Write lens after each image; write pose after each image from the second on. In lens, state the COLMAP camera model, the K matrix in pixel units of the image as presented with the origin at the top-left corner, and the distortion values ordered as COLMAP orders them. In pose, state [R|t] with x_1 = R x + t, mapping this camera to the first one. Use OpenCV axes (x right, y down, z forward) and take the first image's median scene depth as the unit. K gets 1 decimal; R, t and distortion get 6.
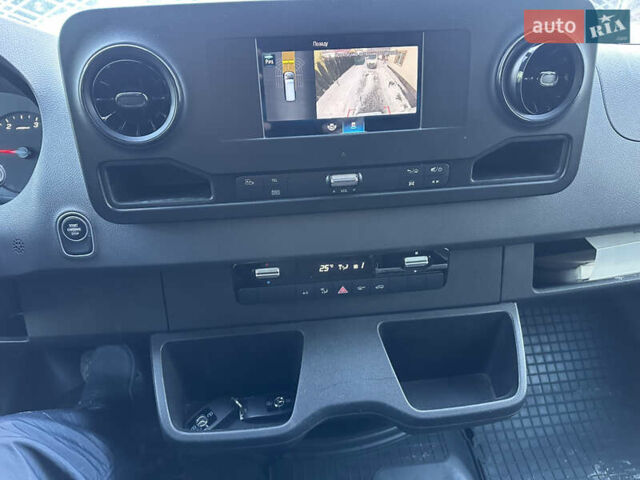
lens RADIAL K [[640.0, 0, 275.6], [0, 640.0, 255.0], [0, 0, 1]] dist [0.018149, -0.063141]
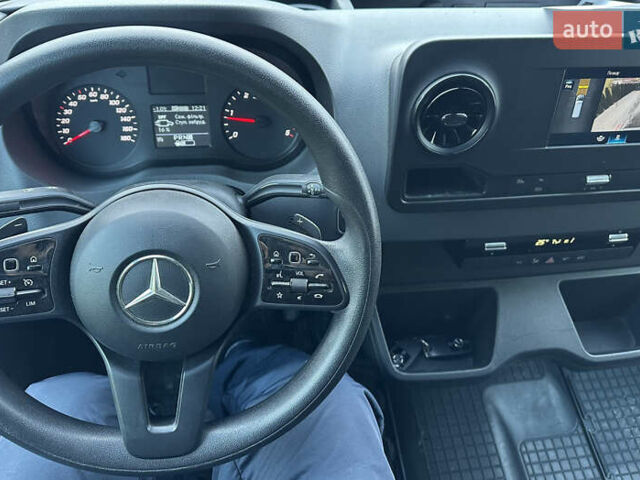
lens RADIAL K [[640.0, 0, 275.6], [0, 640.0, 255.0], [0, 0, 1]] dist [0.018149, -0.063141]
pose [[0.998411, 0.012889, 0.054863, -0.547776], [-0.022115, 0.985013, 0.171055, -0.170143], [-0.051836, -0.171997, 0.983733, -0.156917]]
